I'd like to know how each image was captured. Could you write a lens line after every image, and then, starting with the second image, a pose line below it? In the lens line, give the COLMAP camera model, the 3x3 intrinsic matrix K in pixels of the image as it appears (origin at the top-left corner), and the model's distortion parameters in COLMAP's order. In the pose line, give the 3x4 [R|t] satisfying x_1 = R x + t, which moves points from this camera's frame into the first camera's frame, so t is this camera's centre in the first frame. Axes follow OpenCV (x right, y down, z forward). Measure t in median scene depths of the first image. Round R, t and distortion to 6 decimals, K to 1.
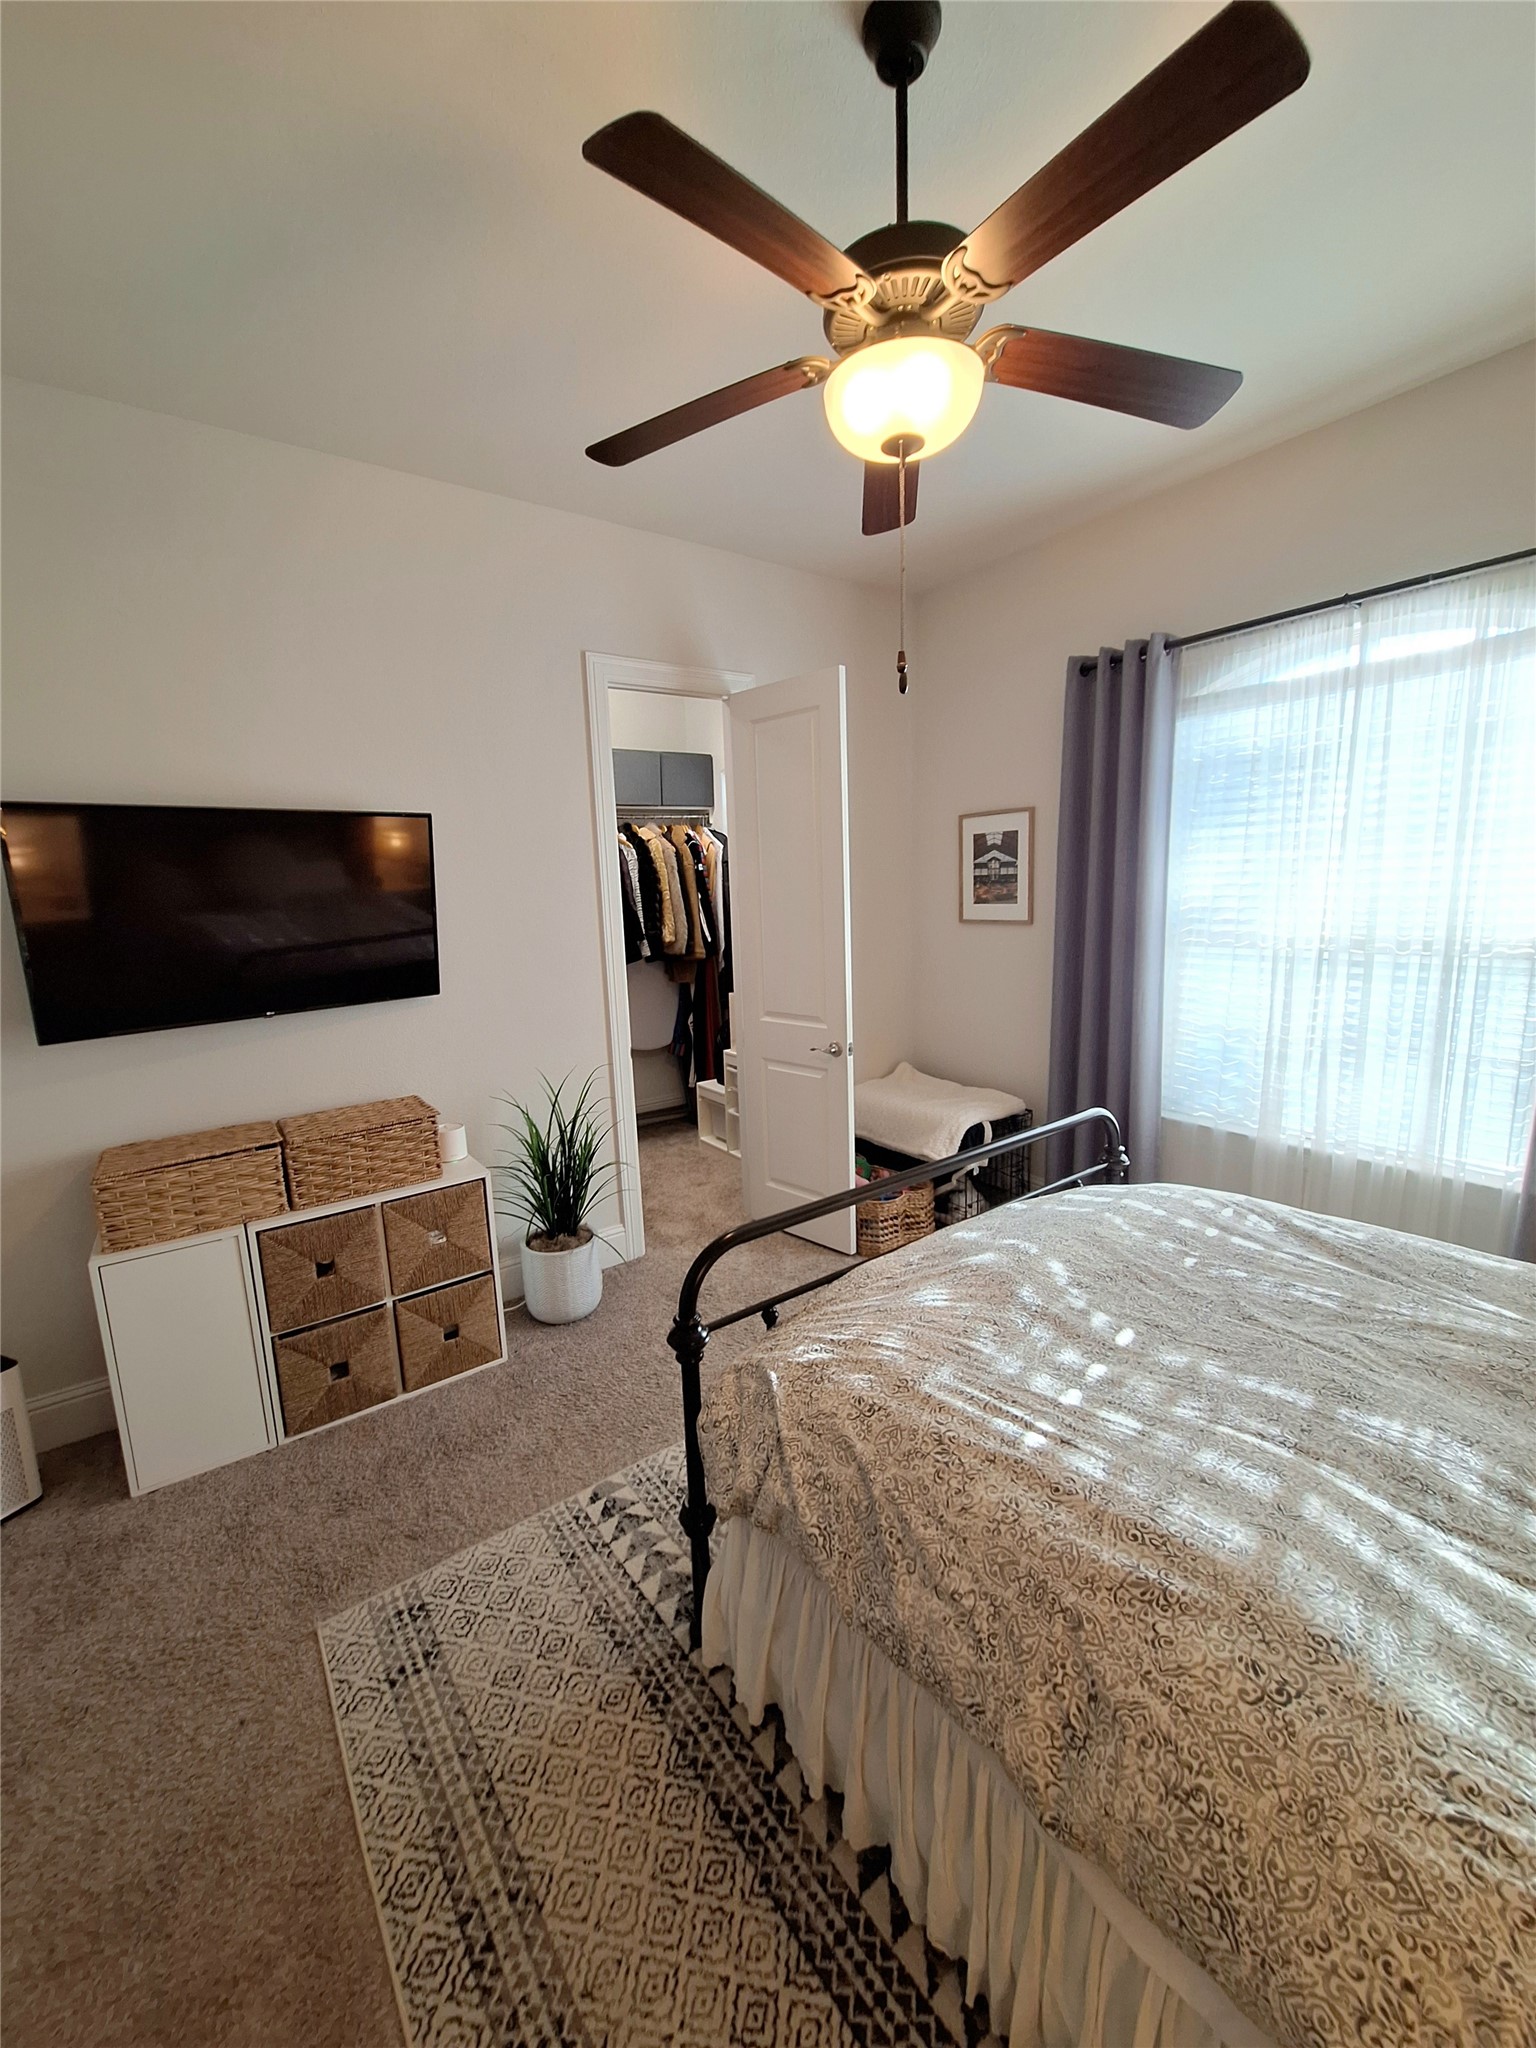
lens RADIAL K [[804.4, 0, 768.0], [0, 804.4, 1024.0], [0, 0, 1]] dist [-0.001348, 0.000417]
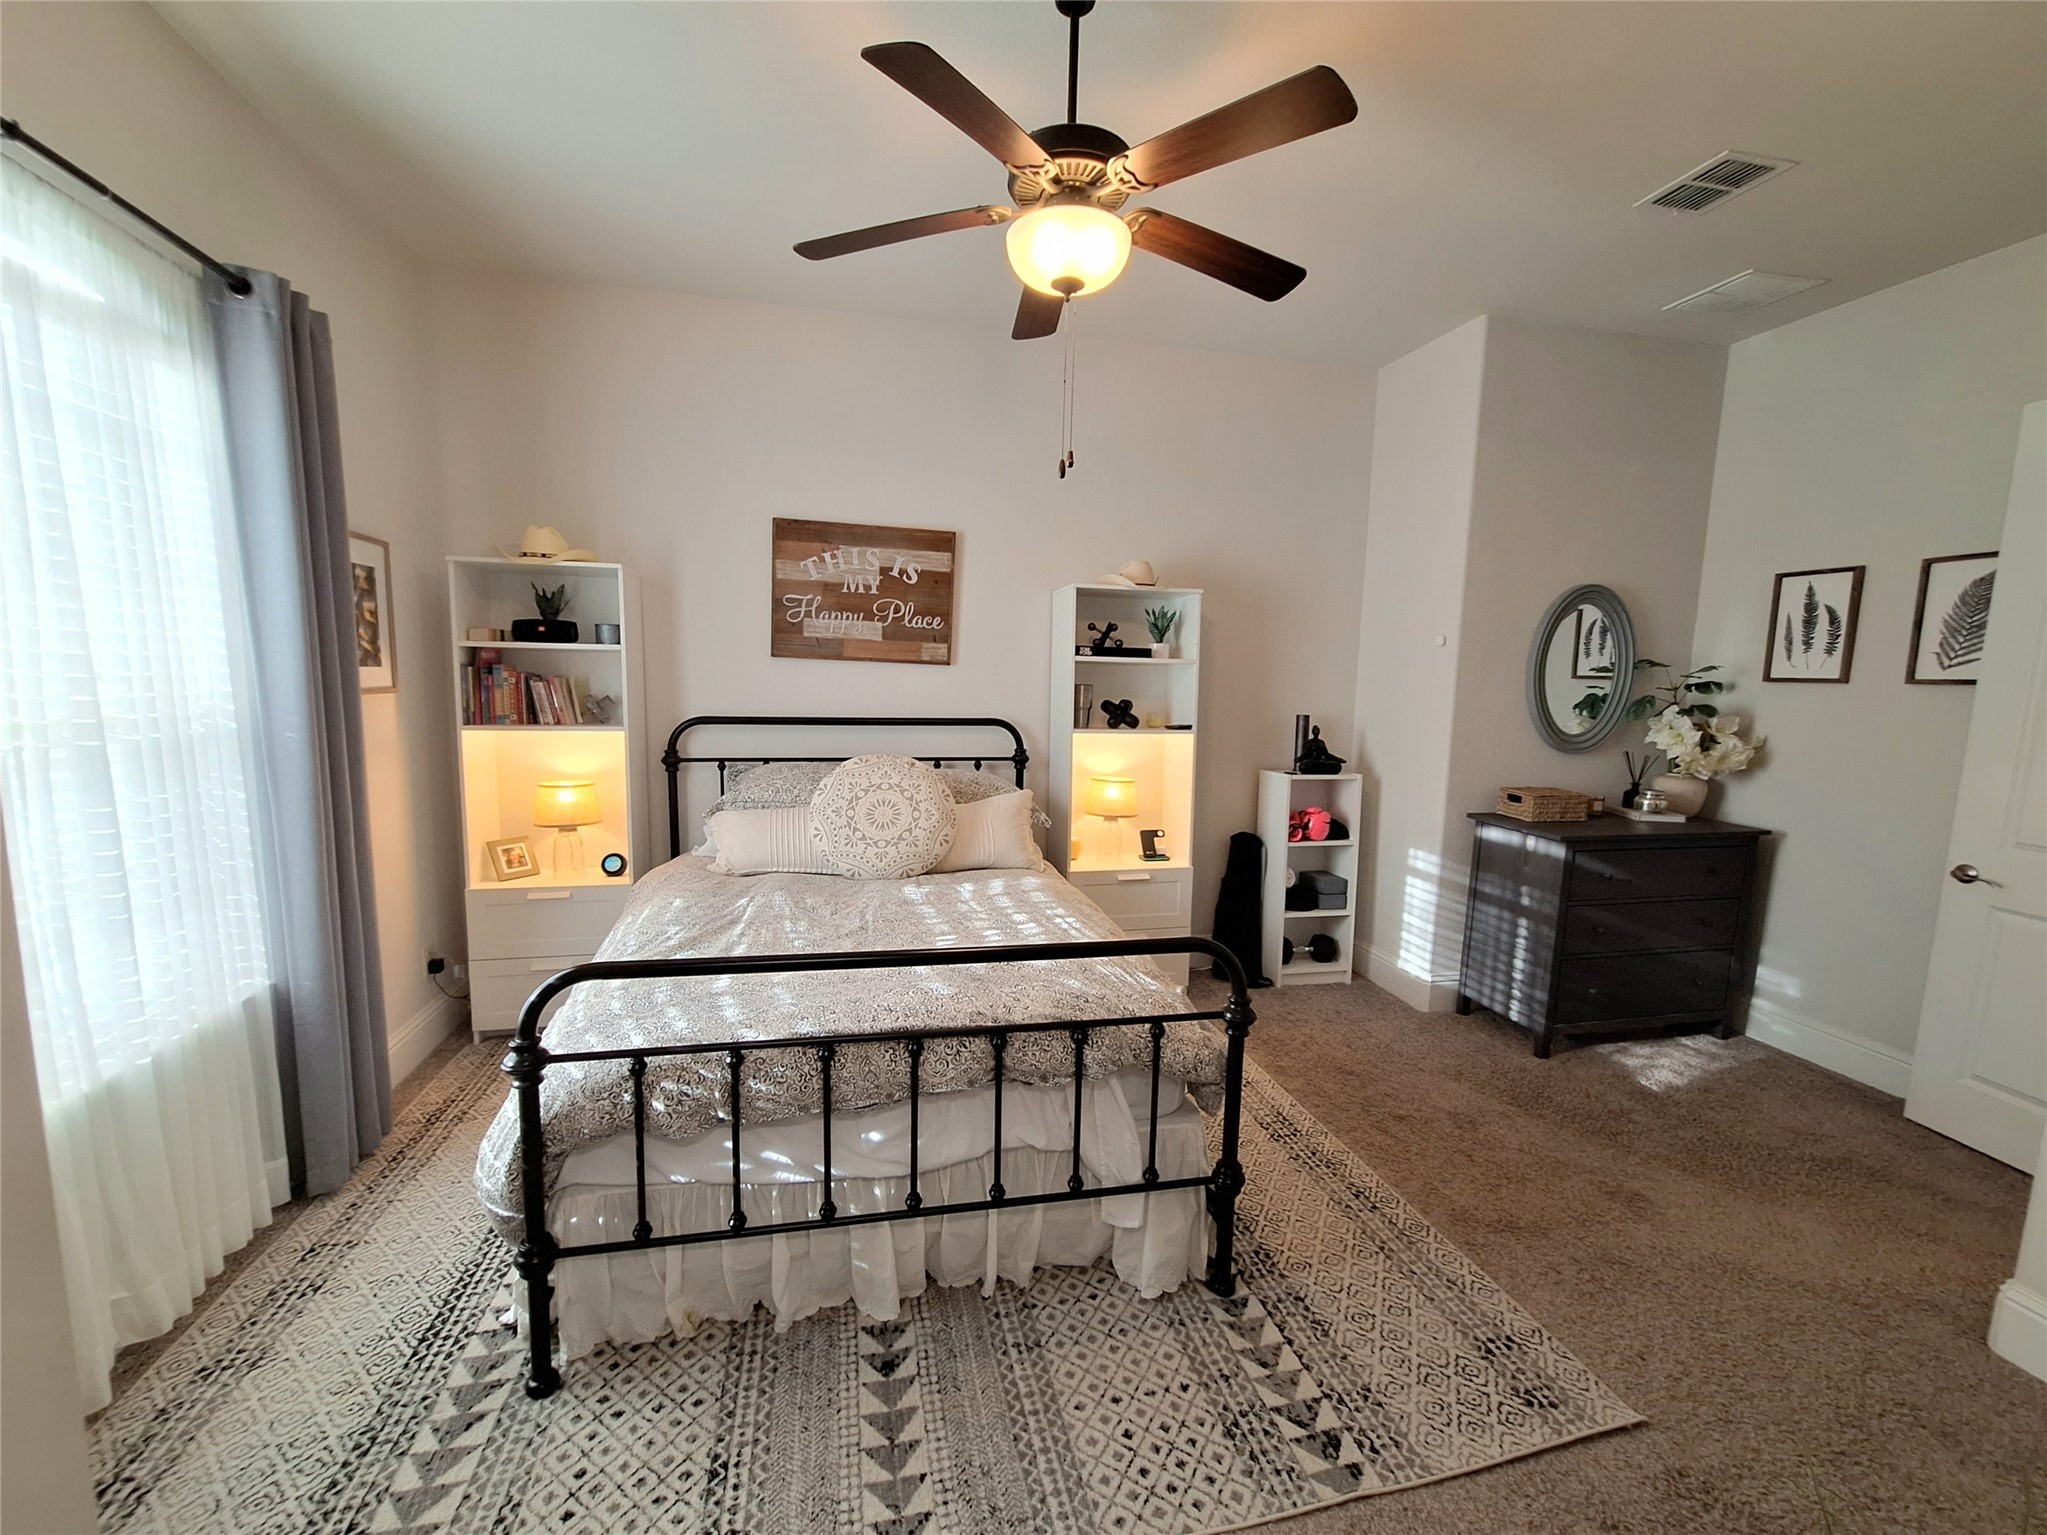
lens RADIAL K [[804.0, 0, 1007.4], [0, 804.0, 782.2], [0, 0, 1]] dist [-0.001348, 0.000417]
pose [[-0.902792, -0.043754, 0.427846, -0.265643], [0.087228, 0.955507, 0.281774, -0.276454], [-0.421139, 0.291704, -0.858808, 1.930978]]
